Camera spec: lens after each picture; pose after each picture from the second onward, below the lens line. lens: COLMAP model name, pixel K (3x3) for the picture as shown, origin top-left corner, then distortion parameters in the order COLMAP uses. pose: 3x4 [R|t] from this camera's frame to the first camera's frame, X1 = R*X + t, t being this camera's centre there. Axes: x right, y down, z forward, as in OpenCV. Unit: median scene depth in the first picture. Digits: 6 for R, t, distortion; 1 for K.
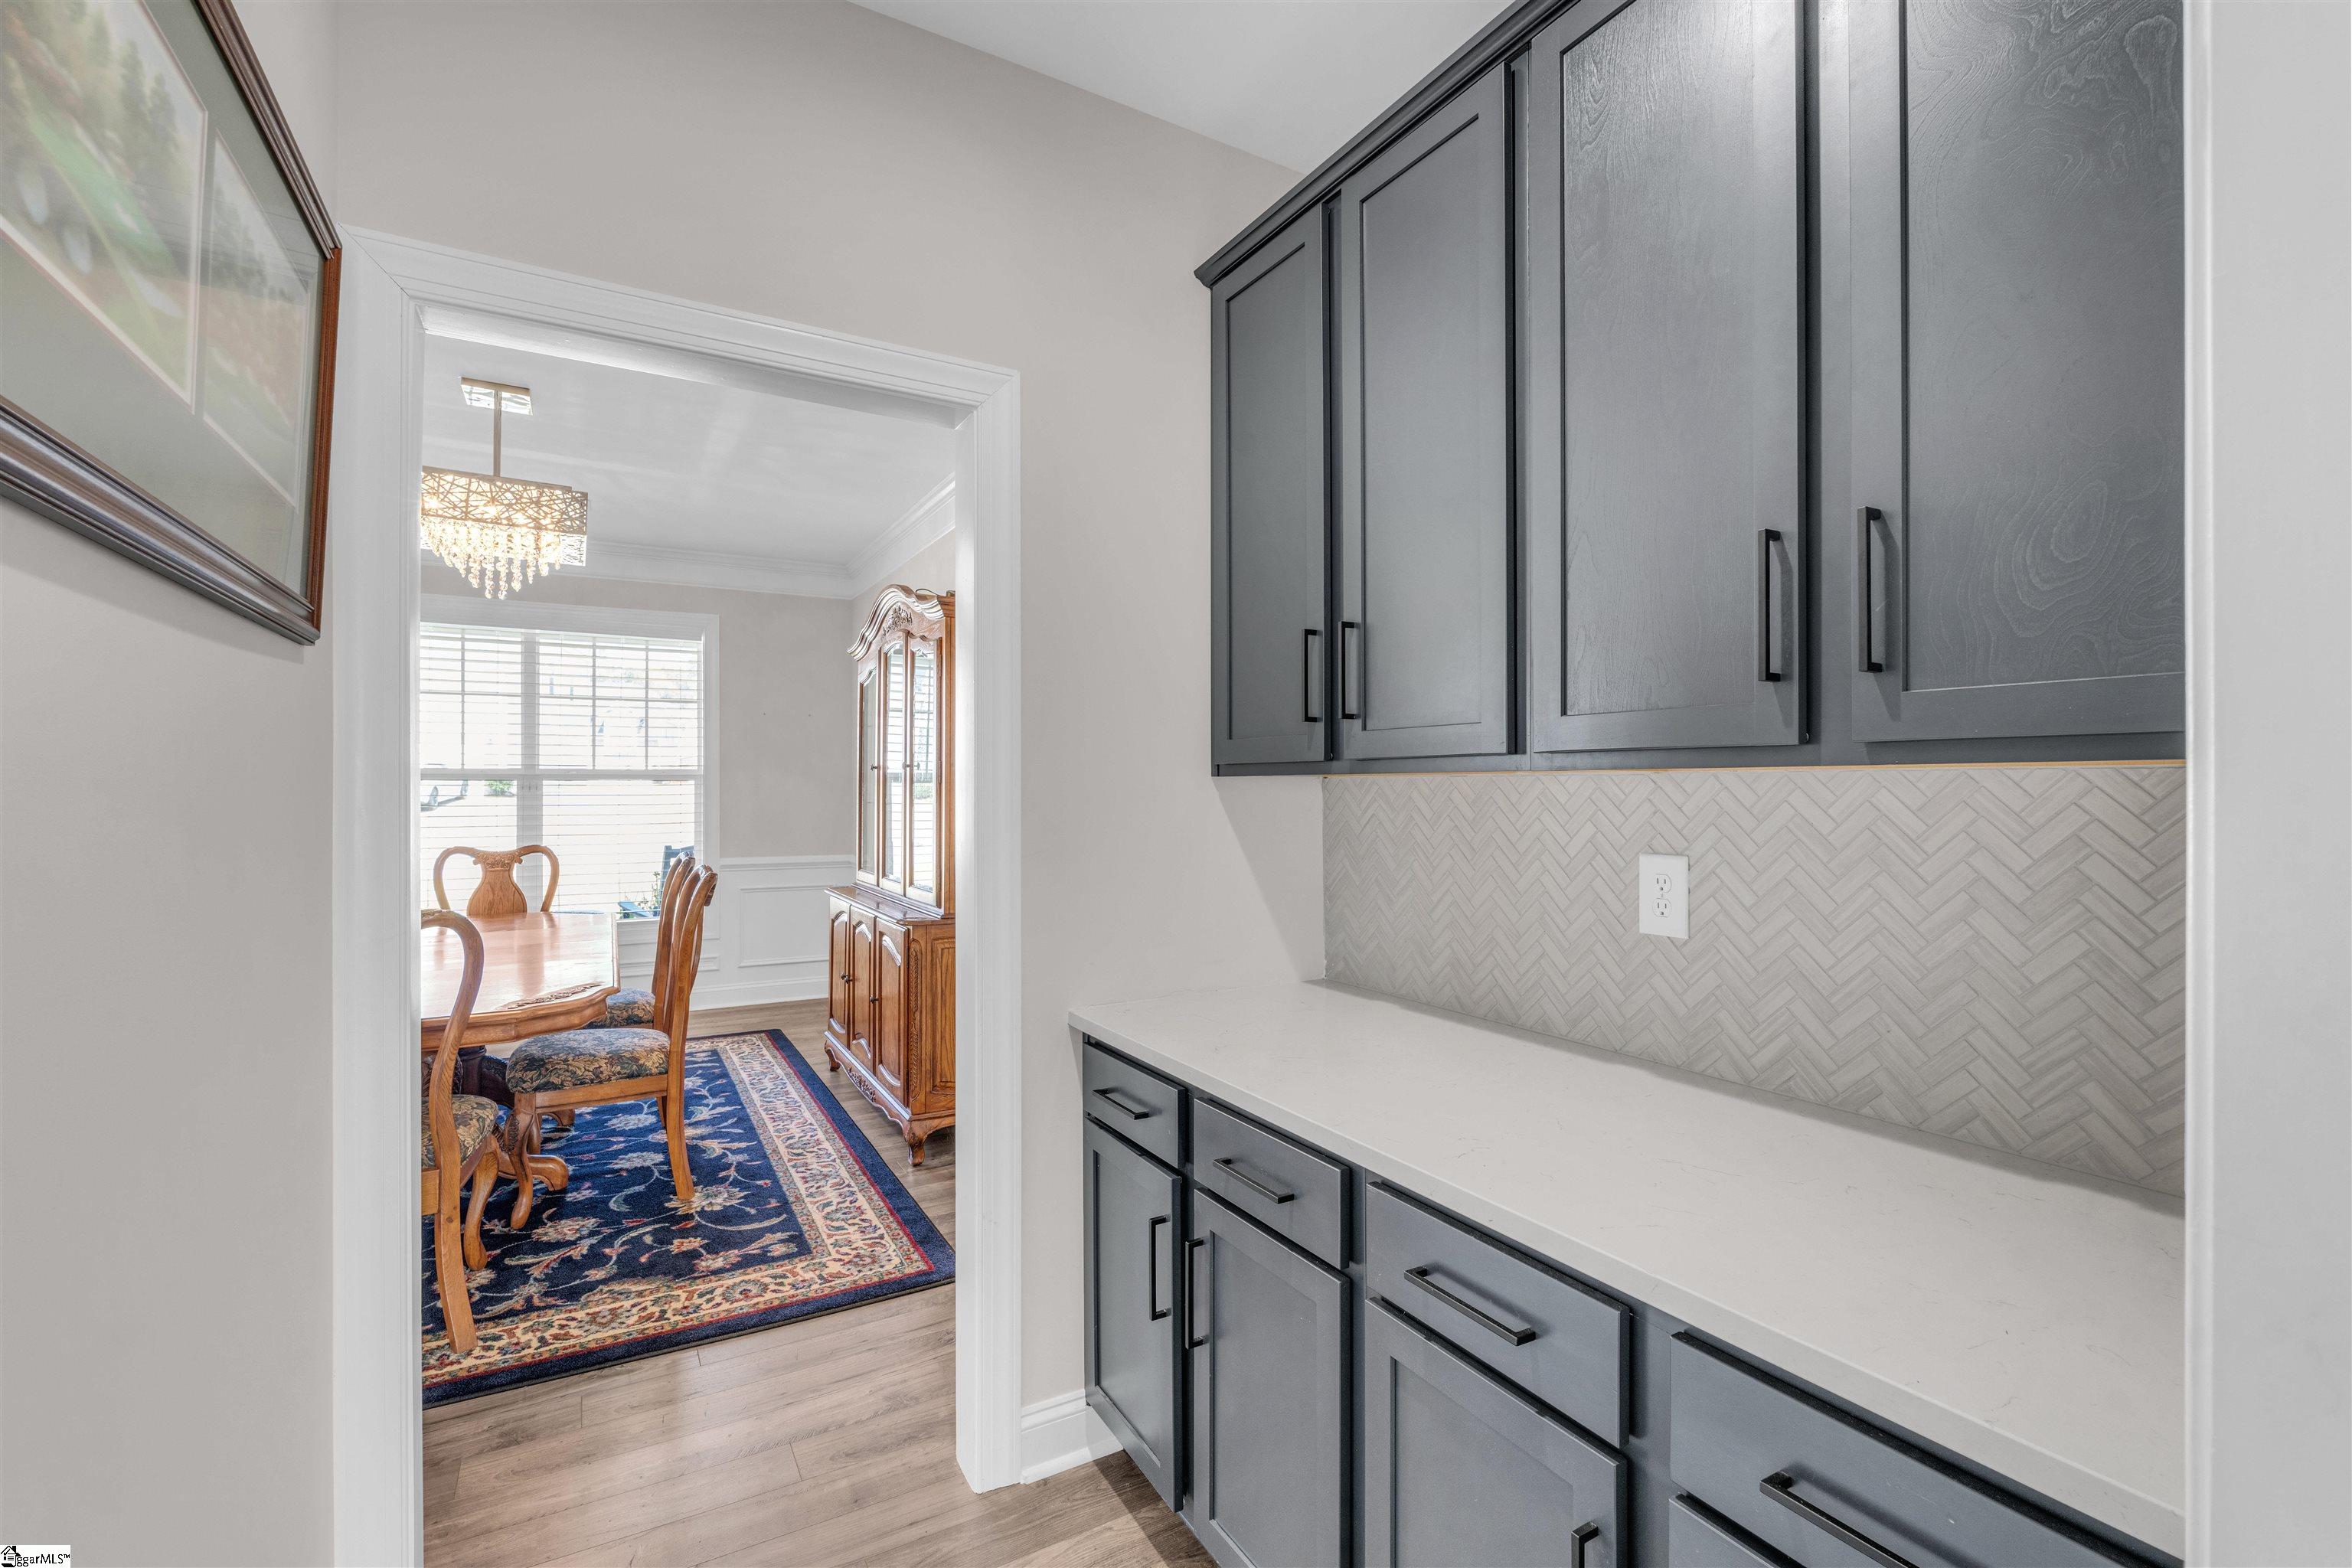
lens RADIAL K [[1026.1, 0, 1179.0], [0, 1026.1, 783.3], [0, 0, 1]] dist [-0.003085, -0.000051]
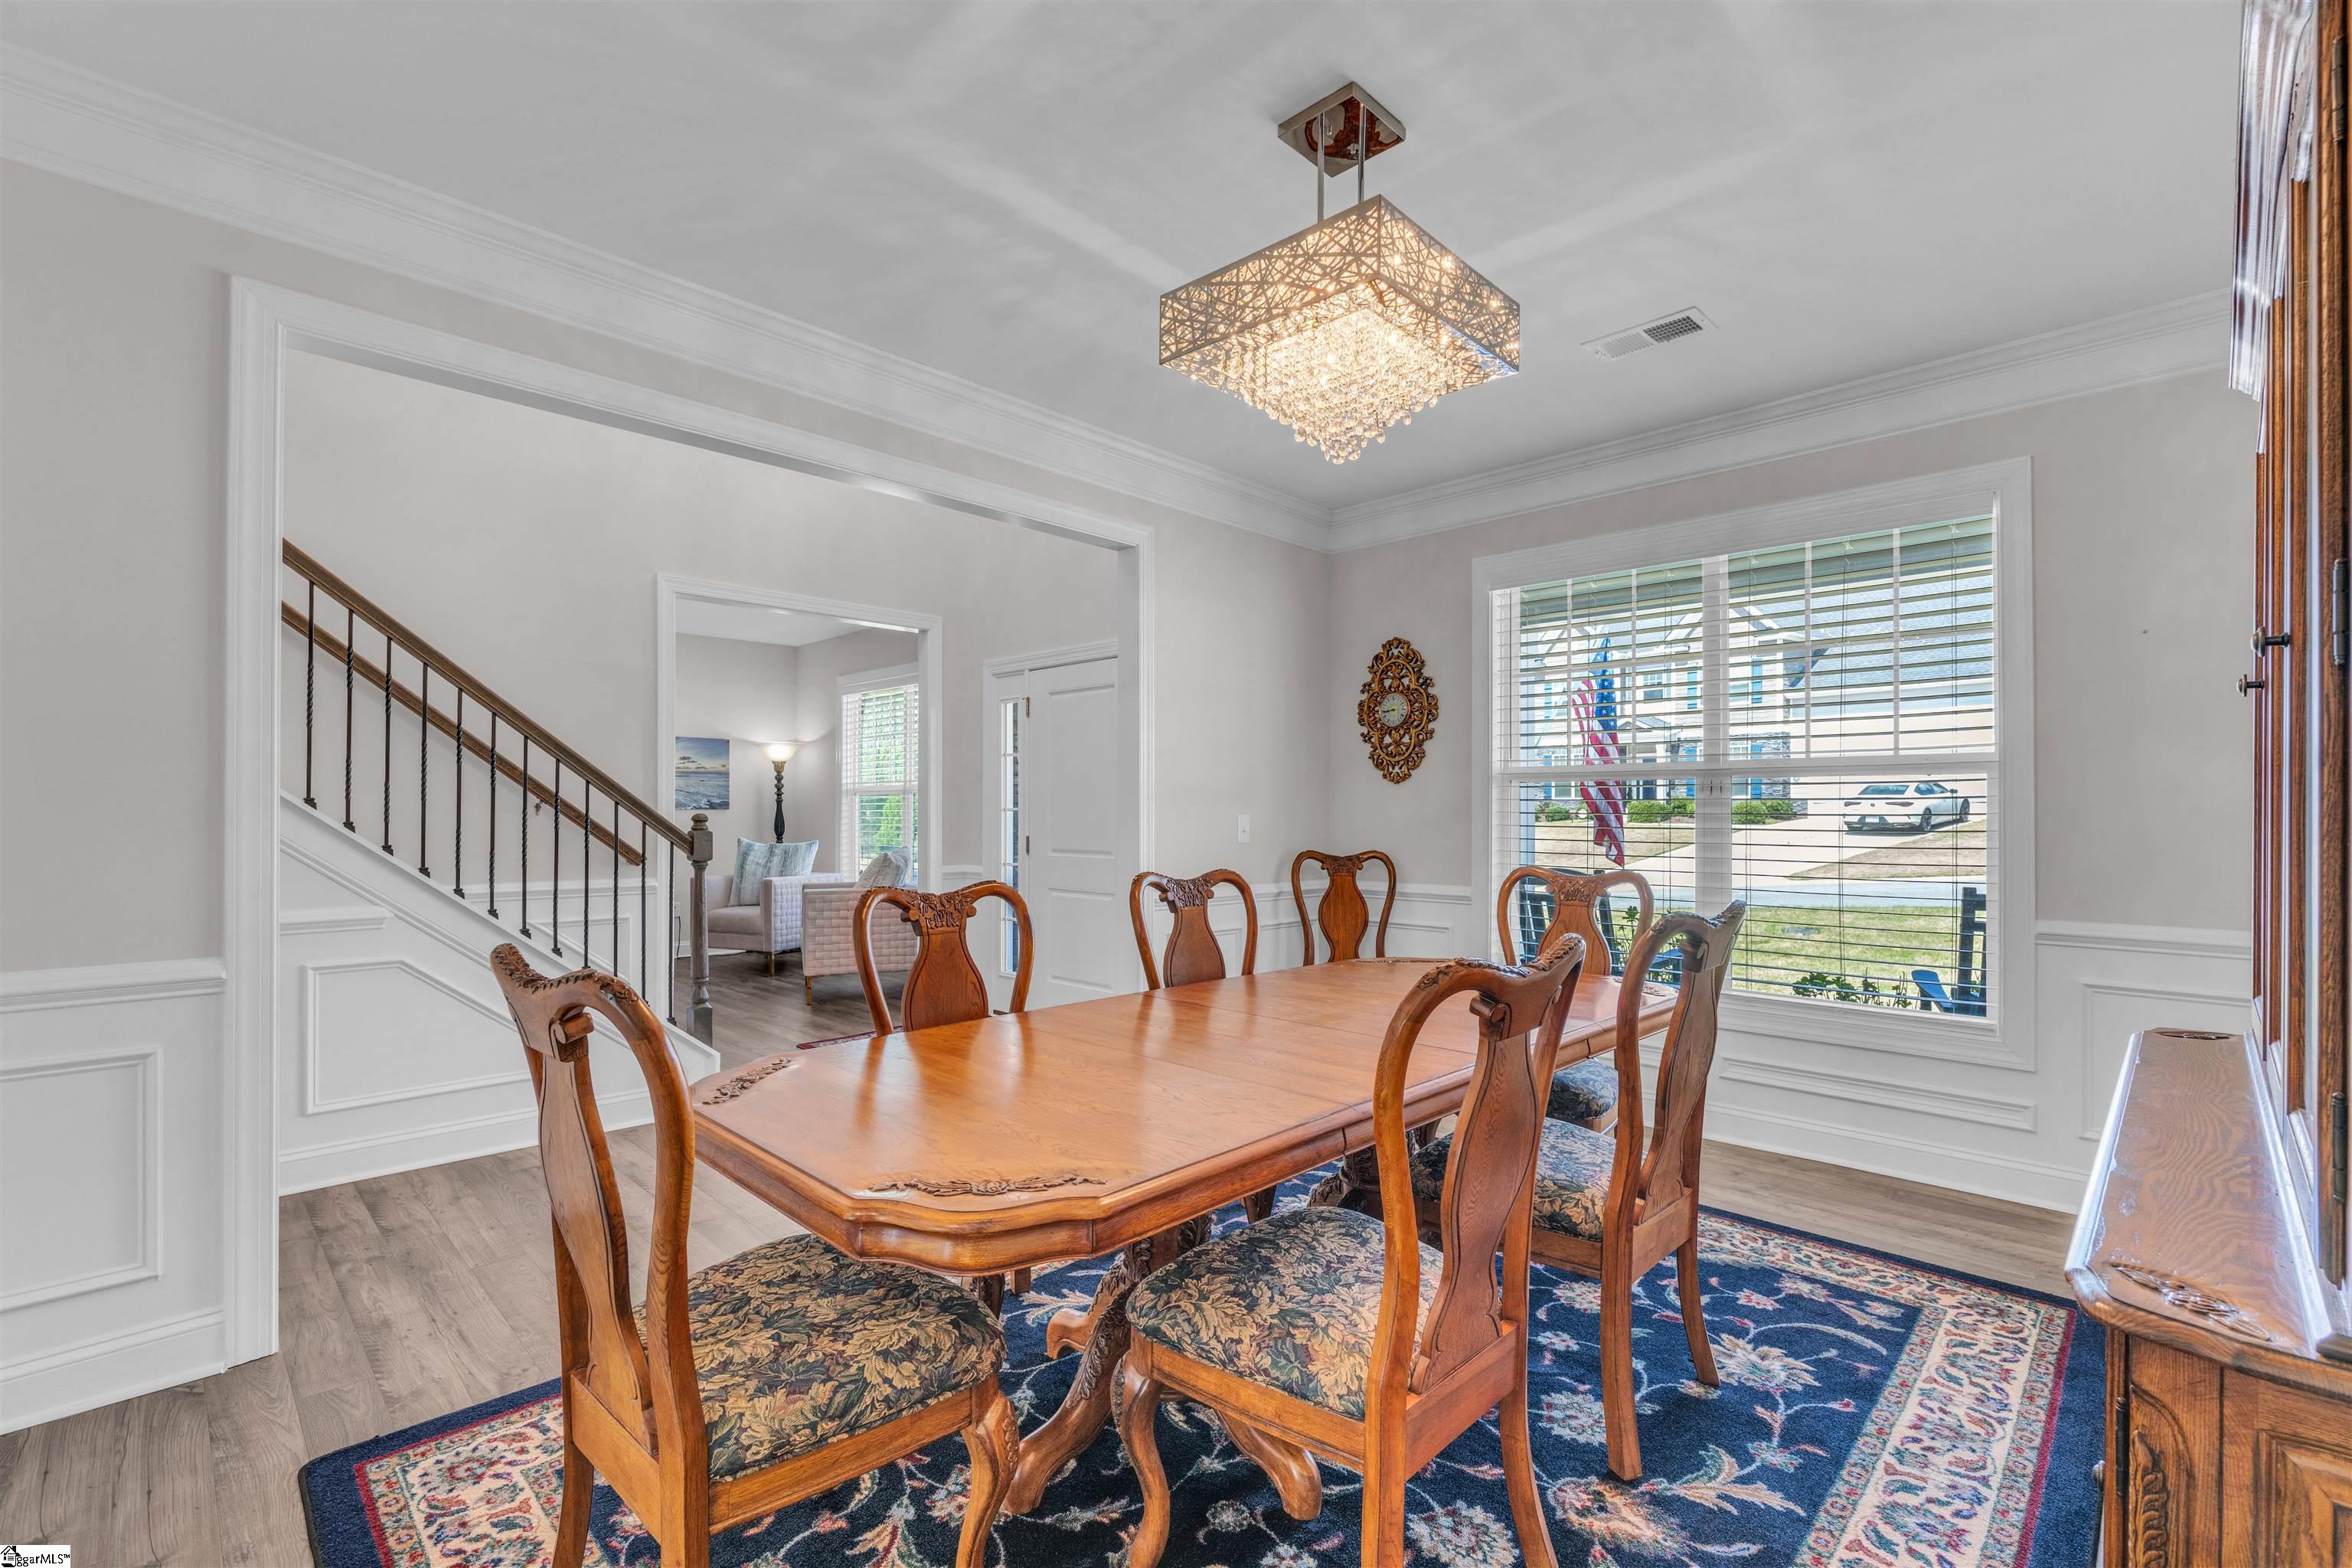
lens RADIAL K [[1028.1, 0, 1173.8], [0, 1028.1, 798.8], [0, 0, 1]] dist [-0.001797, 0.000003]
pose [[0.266876, 0.000108, -0.963731, -0.106907], [-0.000907, 1.000000, -0.000139, 0.021525], [0.963730, 0.000911, 0.266876, 0.790405]]
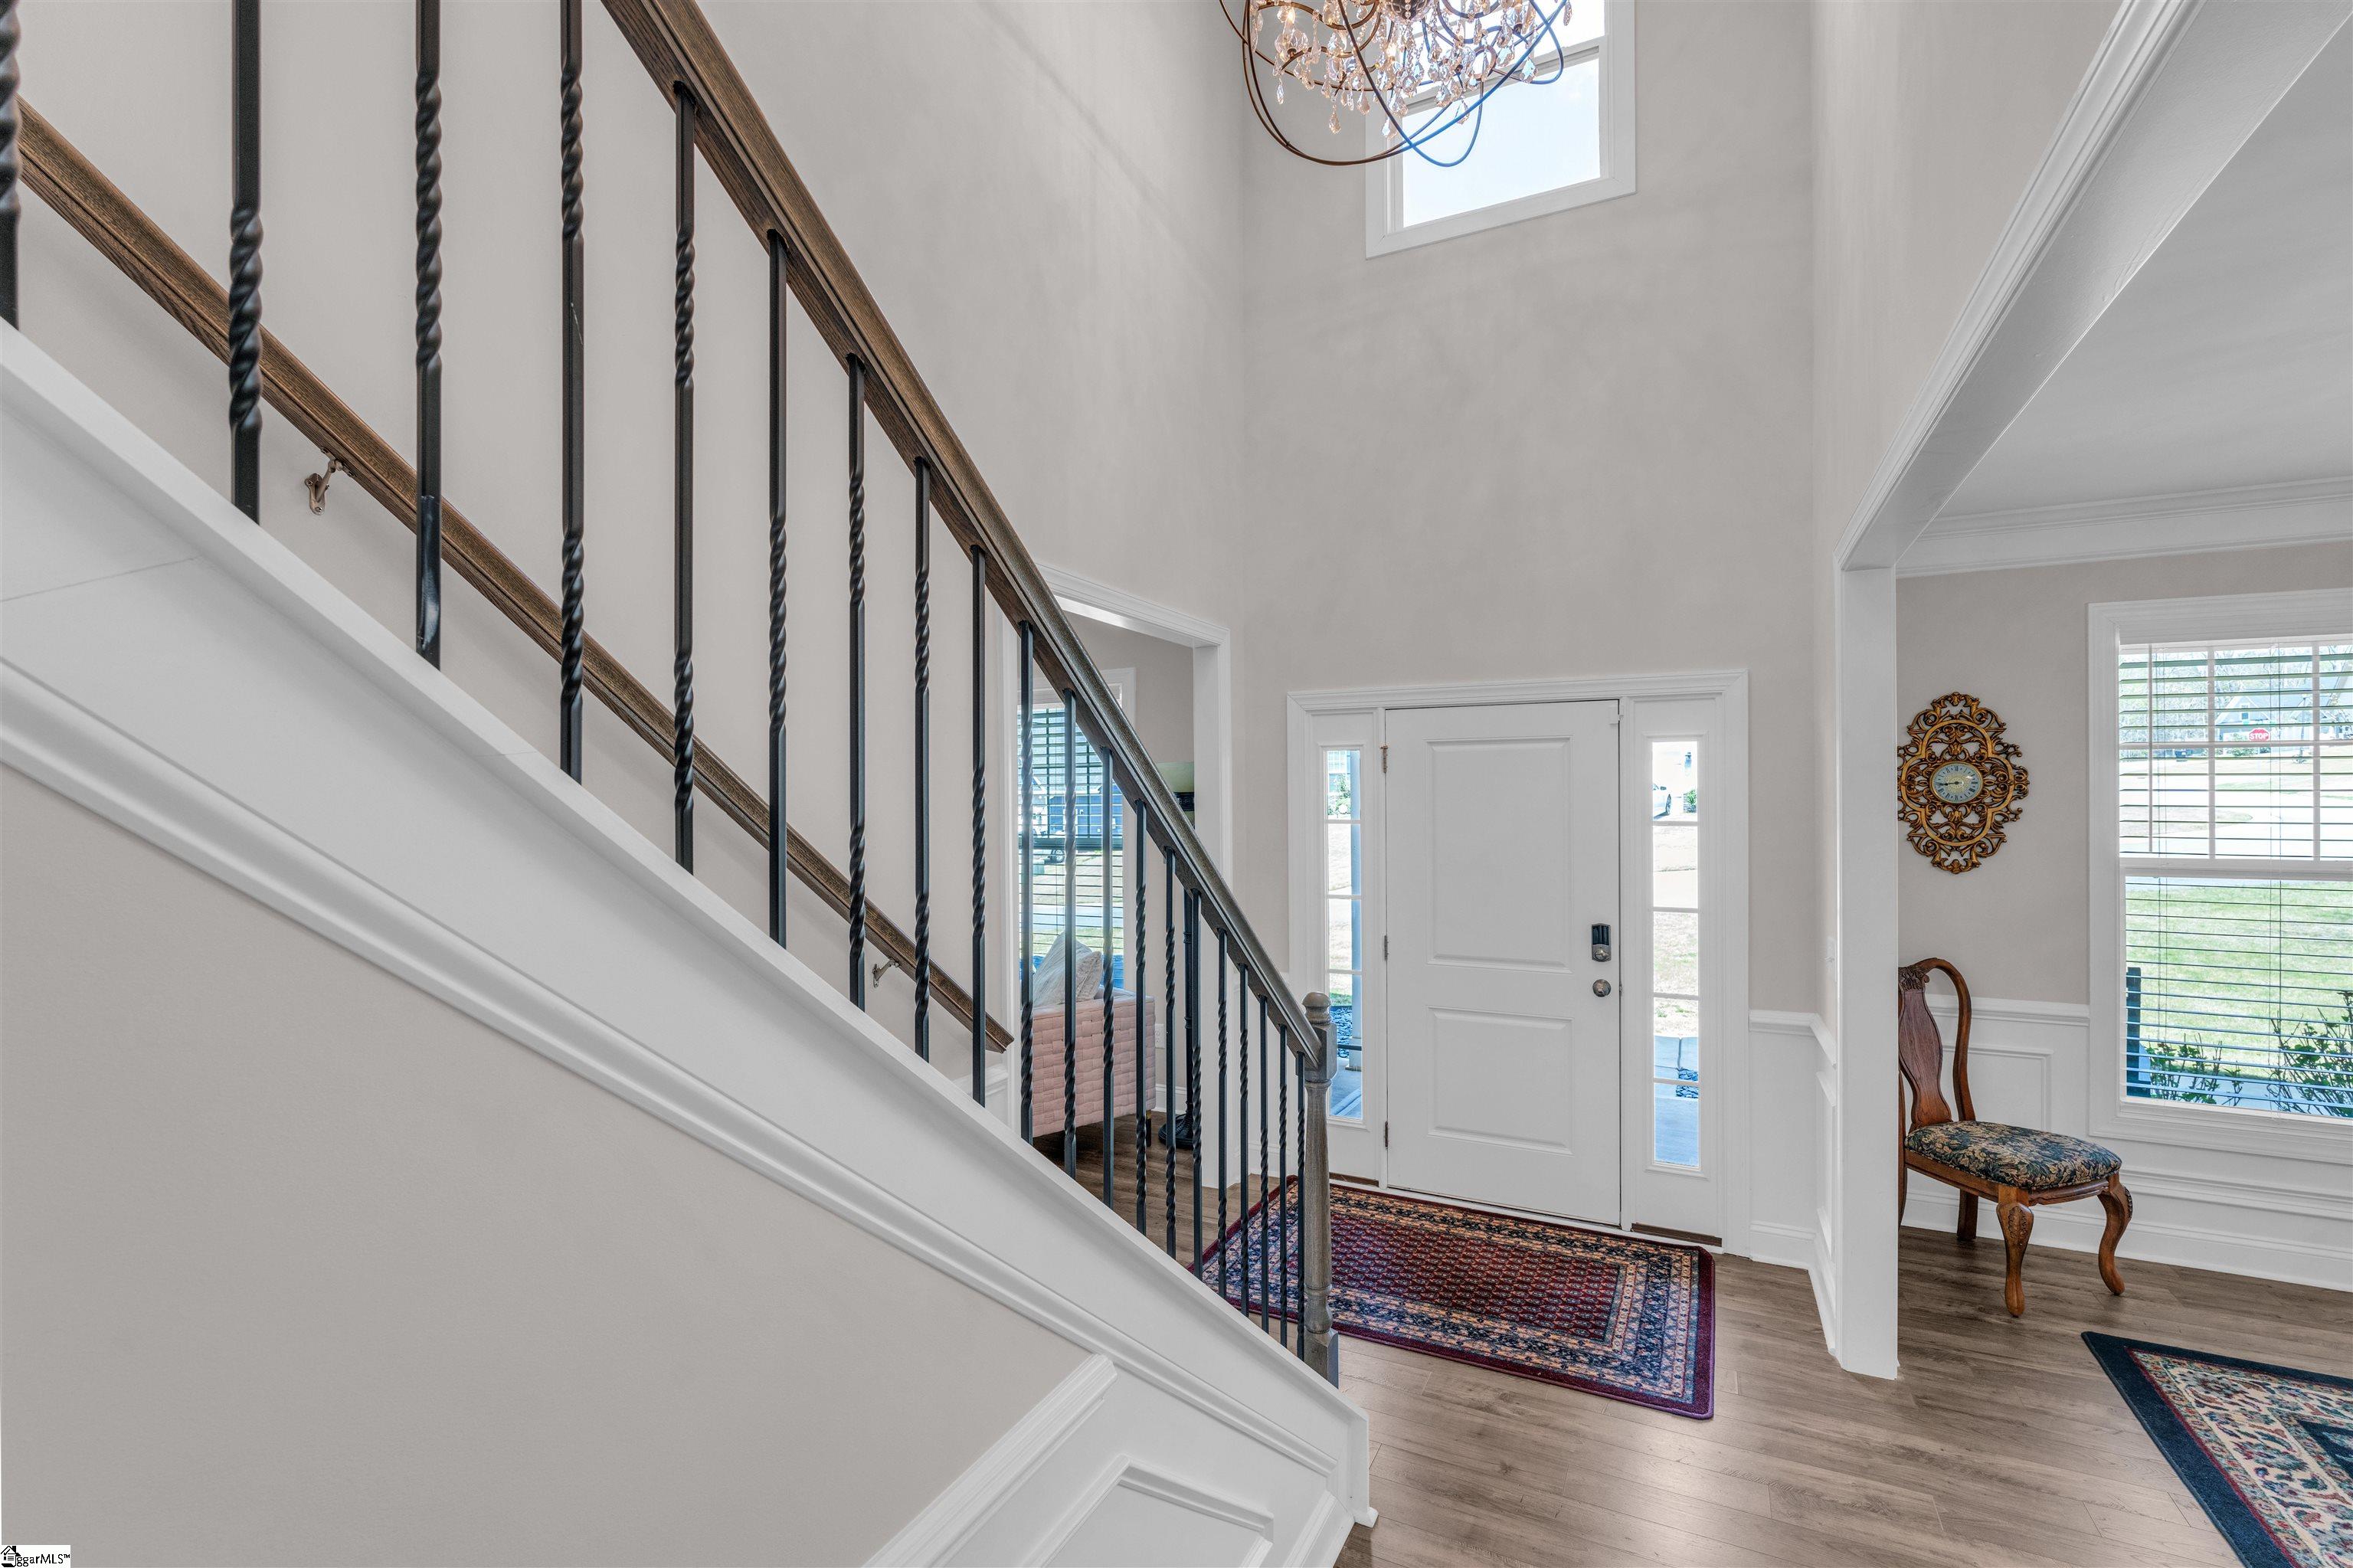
lens RADIAL K [[1042.8, 0, 1183.8], [0, 1042.8, 791.8], [0, 0, 1]] dist [-0.002450, -0.000307]
pose [[0.550572, -0.003041, -0.834782, -0.914168], [0.000332, 0.999994, -0.003425, -0.089684], [0.834788, 0.001608, 0.550570, 0.091762]]
